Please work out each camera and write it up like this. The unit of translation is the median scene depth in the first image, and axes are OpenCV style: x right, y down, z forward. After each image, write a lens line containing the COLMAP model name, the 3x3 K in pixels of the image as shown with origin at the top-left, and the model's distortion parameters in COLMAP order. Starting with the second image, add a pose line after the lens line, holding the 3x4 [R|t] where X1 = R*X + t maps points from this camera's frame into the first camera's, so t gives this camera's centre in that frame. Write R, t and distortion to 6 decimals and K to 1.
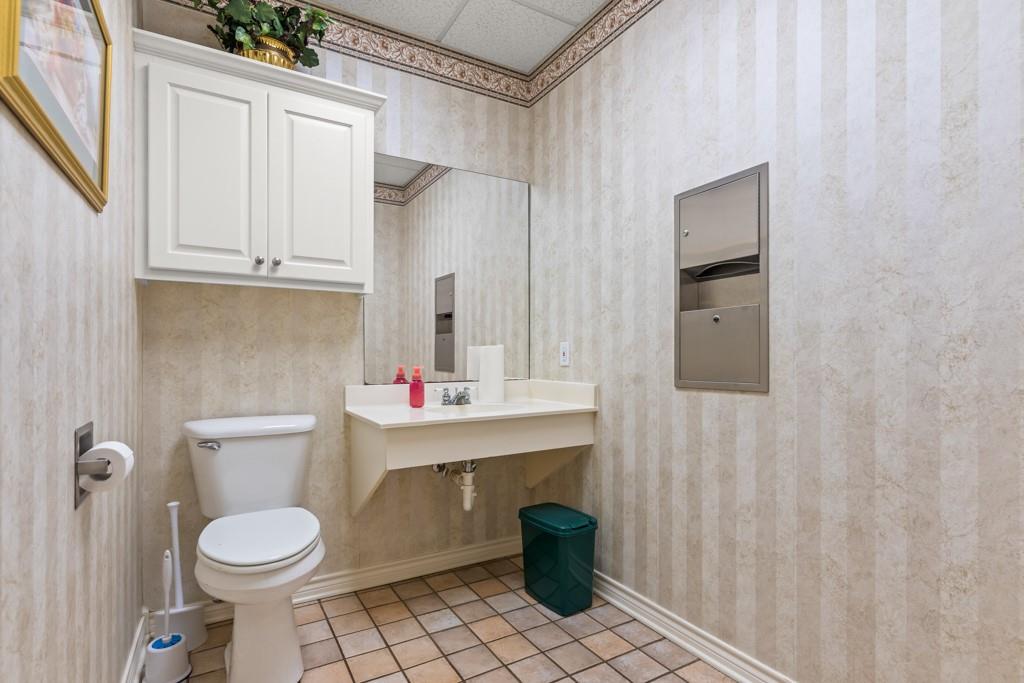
lens RADIAL K [[480.2, 0, 476.4], [0, 480.2, 360.2], [0, 0, 1]] dist [0.016880, -0.000024]
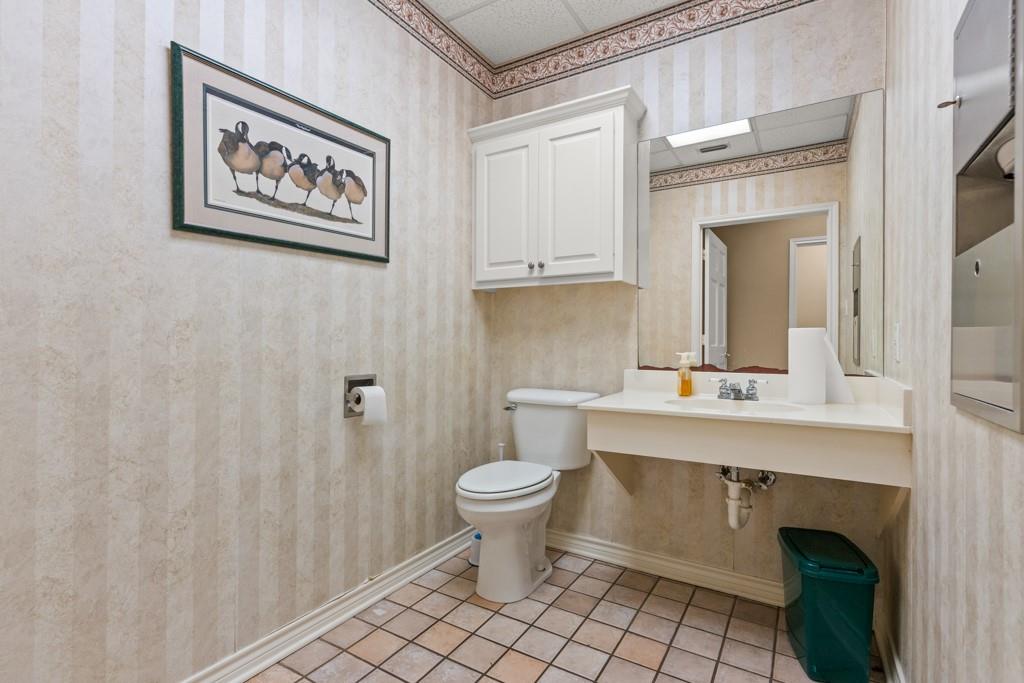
lens RADIAL K [[488.8, 0, 509.8], [0, 488.8, 335.9], [0, 0, 1]] dist [-0.000278, 0.000020]
pose [[-0.503423, 0.004260, 0.864030, -0.461466], [-0.003870, 0.999967, -0.007185, -0.007231], [-0.864031, -0.006961, -0.503390, 0.865777]]
